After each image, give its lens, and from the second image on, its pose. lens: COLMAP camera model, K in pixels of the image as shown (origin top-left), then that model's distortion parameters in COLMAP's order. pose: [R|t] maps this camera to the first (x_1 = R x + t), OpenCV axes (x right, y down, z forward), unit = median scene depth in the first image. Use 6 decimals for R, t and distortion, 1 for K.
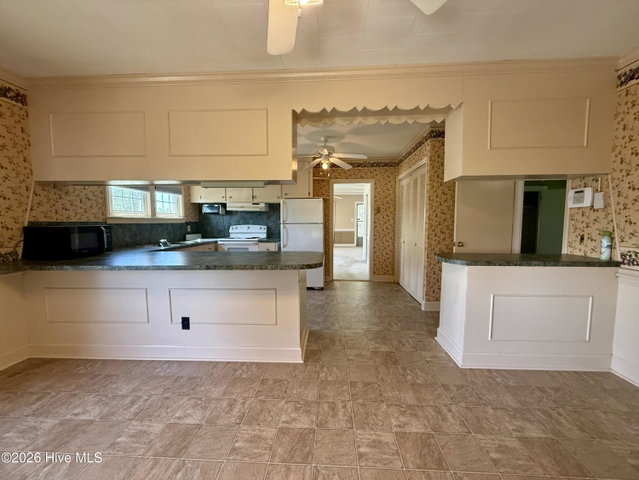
lens RADIAL K [[253.9, 0, 316.0], [0, 253.9, 240.0], [0, 0, 1]] dist [0.000421, 0.000612]
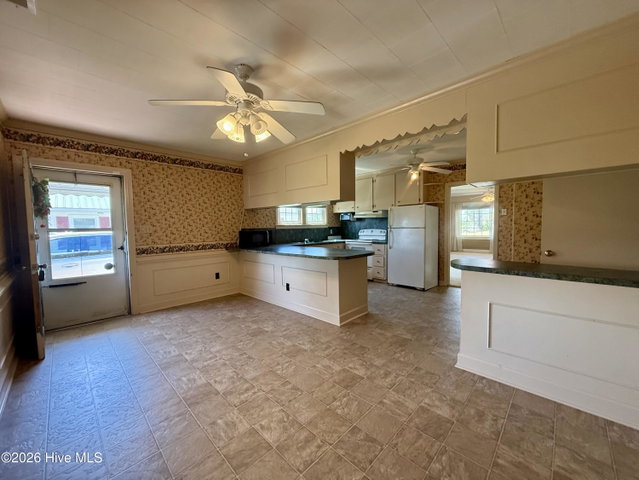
lens RADIAL K [[253.9, 0, 317.9], [0, 253.9, 241.0], [0, 0, 1]] dist [0.000421, 0.000612]
pose [[0.747363, 0.030401, -0.663720, 0.619052], [-0.033715, 0.999401, 0.007813, -0.005510], [0.663560, 0.016538, 0.747940, -0.132441]]
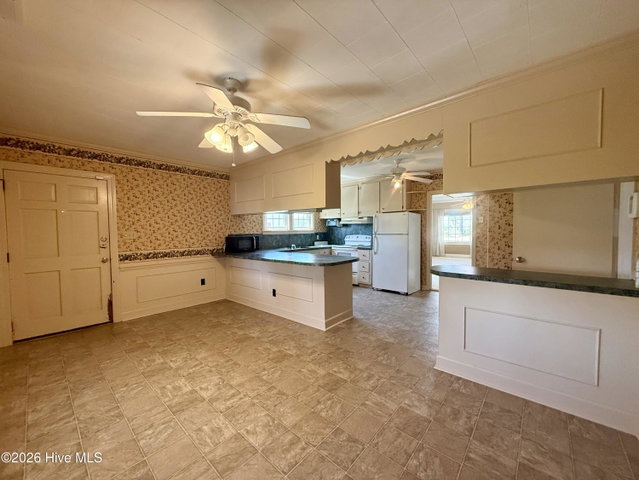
lens RADIAL K [[253.9, 0, 317.9], [0, 253.9, 241.2], [0, 0, 1]] dist [0.000421, 0.000612]
pose [[0.779455, 0.021260, -0.626097, 0.640796], [-0.035525, 0.999316, -0.010293, -0.016144], [0.625450, 0.030265, 0.779677, -0.149334]]
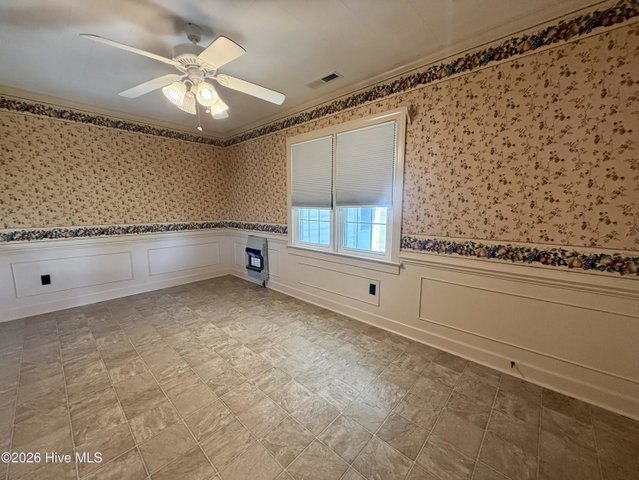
lens RADIAL K [[253.9, 0, 318.2], [0, 253.9, 237.3], [0, 0, 1]] dist [0.000421, 0.000612]
pose [[-0.769823, -0.077453, 0.633540, -0.703422], [0.049367, 0.982411, 0.180090, -0.063288], [-0.636345, 0.169913, -0.752459, 0.621160]]
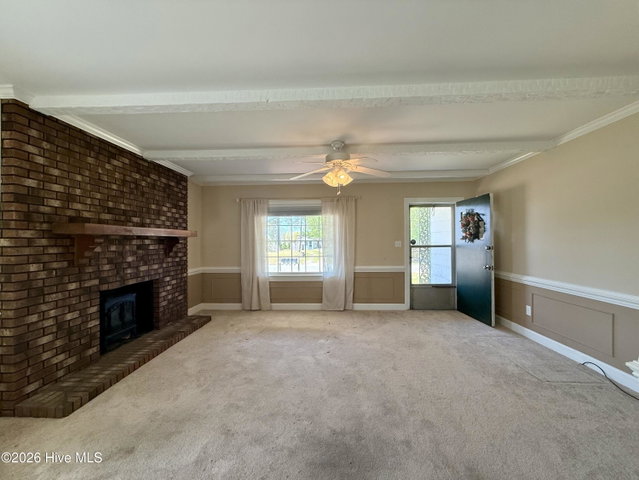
lens RADIAL K [[253.9, 0, 318.6], [0, 253.9, 239.4], [0, 0, 1]] dist [0.000421, 0.000612]
pose [[0.999988, 0.001114, -0.004792, 0.067651], [-0.001470, 0.997182, -0.075001, -0.220639], [0.004695, 0.075007, 0.997172, 2.343250]]
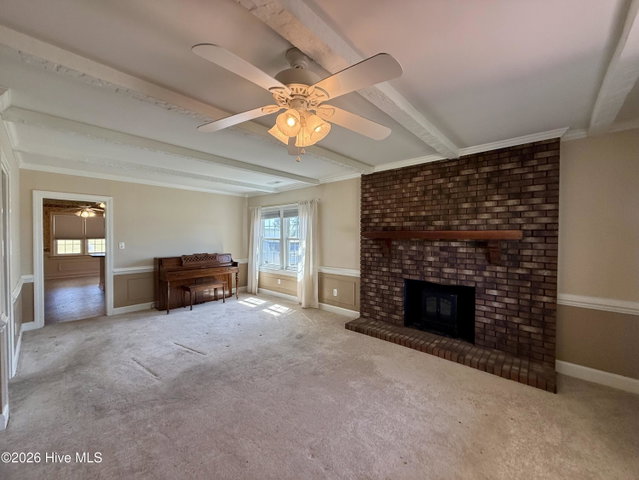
lens RADIAL K [[253.9, 0, 319.1], [0, 253.9, 238.1], [0, 0, 1]] dist [0.000421, 0.000612]
pose [[-0.638284, 0.013494, -0.769682, 0.499925], [-0.052246, 0.996782, 0.060802, -0.352915], [0.768026, 0.079022, -0.635525, 3.683750]]
